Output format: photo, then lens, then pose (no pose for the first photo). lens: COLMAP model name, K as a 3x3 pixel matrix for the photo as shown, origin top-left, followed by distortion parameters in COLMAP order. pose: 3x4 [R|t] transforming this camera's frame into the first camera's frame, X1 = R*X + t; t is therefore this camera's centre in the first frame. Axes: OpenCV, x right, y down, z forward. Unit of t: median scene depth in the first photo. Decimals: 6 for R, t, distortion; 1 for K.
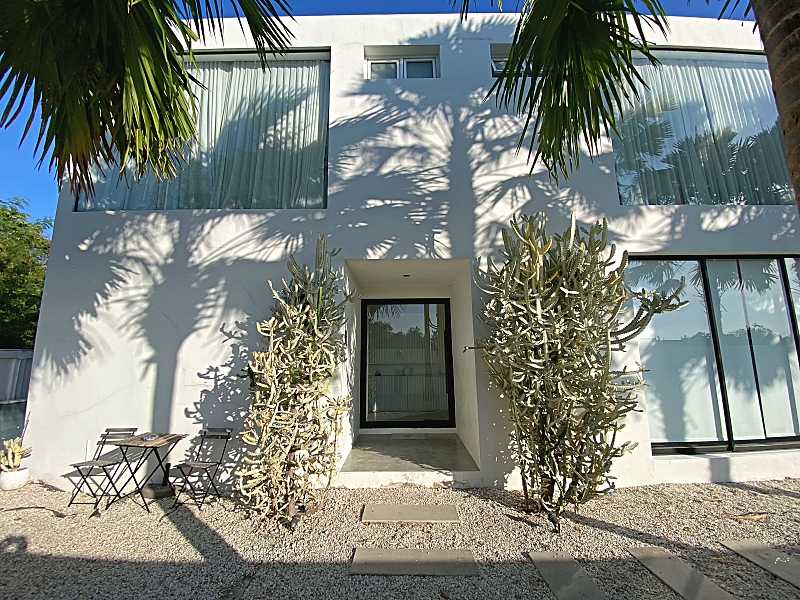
lens RADIAL K [[323.7, 0, 400.0], [0, 323.7, 300.0], [0, 0, 1]] dist [-0.000719, -0.013485]
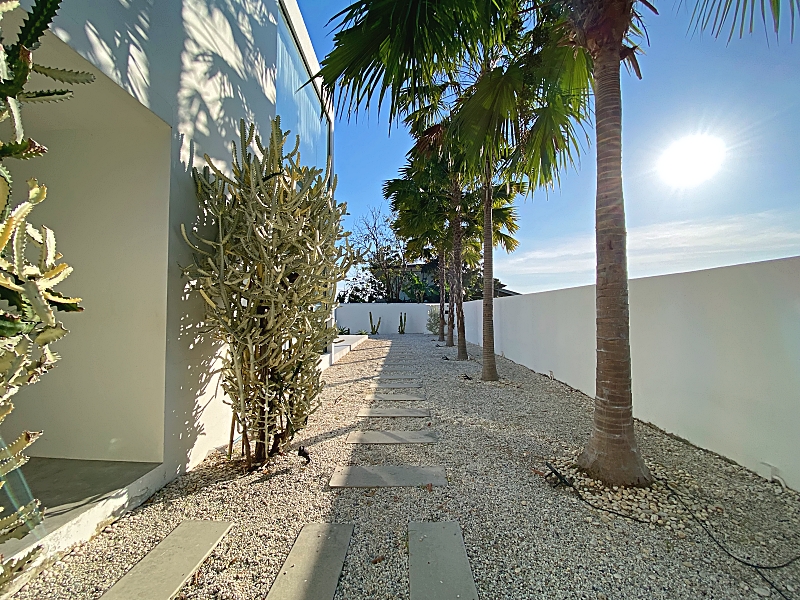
lens RADIAL K [[323.7, 0, 400.0], [0, 323.7, 300.0], [0, 0, 1]] dist [-0.000719, -0.013485]
pose [[-0.006871, 0.042247, 0.999084, -0.482475], [-0.165590, 0.985265, -0.042802, 0.193015], [-0.986171, -0.165732, 0.000225, 0.707257]]
